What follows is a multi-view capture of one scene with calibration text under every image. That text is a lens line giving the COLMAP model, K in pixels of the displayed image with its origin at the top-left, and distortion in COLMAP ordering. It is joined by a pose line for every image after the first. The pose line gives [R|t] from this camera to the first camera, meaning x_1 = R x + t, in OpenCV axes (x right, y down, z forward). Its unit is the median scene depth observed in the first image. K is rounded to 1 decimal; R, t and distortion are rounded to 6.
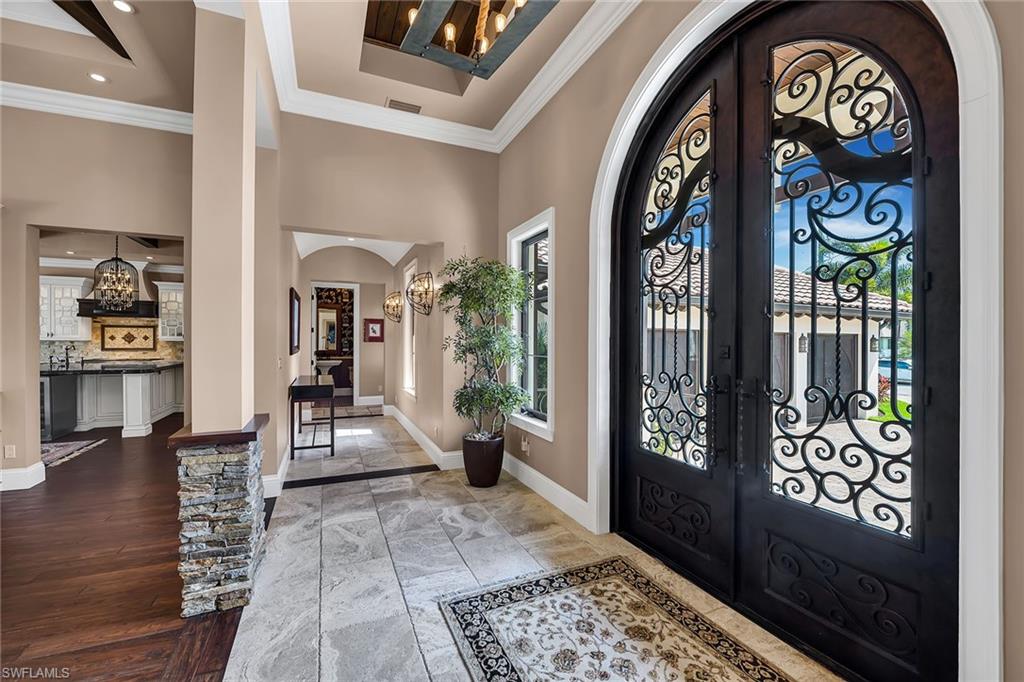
lens RADIAL K [[415.1, 0, 514.6], [0, 415.1, 346.7], [0, 0, 1]] dist [-0.024719, 0.000089]
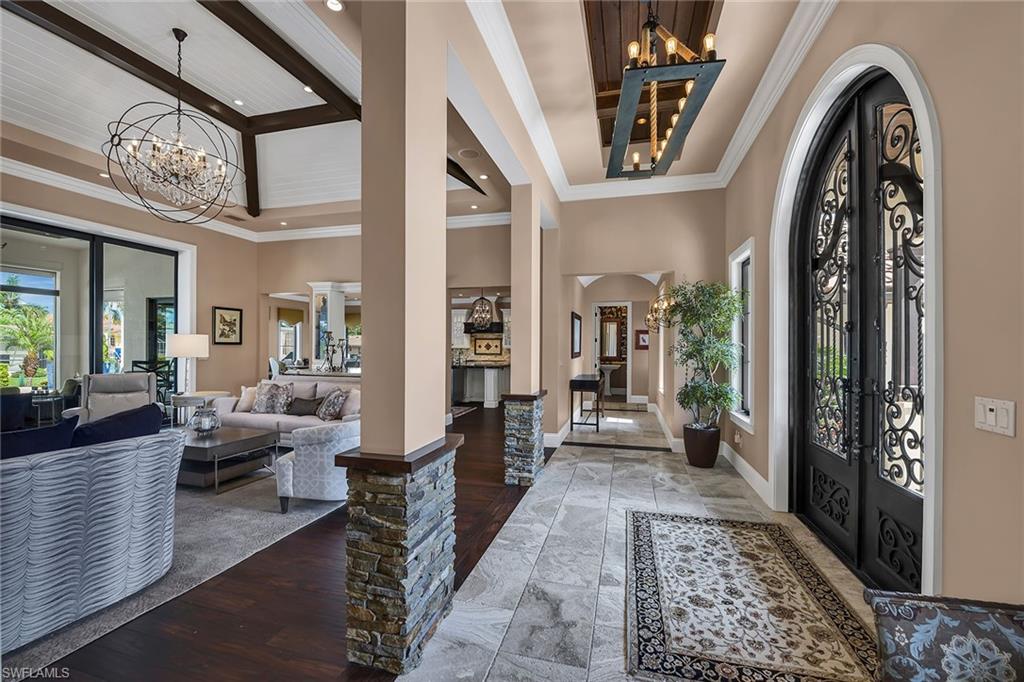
lens RADIAL K [[415.1, 0, 514.6], [0, 415.1, 346.7], [0, 0, 1]] dist [-0.024719, 0.000089]
pose [[0.767767, -0.002596, -0.640724, 0.324526], [-0.009159, 0.999845, -0.015026, 0.003193], [0.640663, 0.017405, 0.767625, -0.341752]]
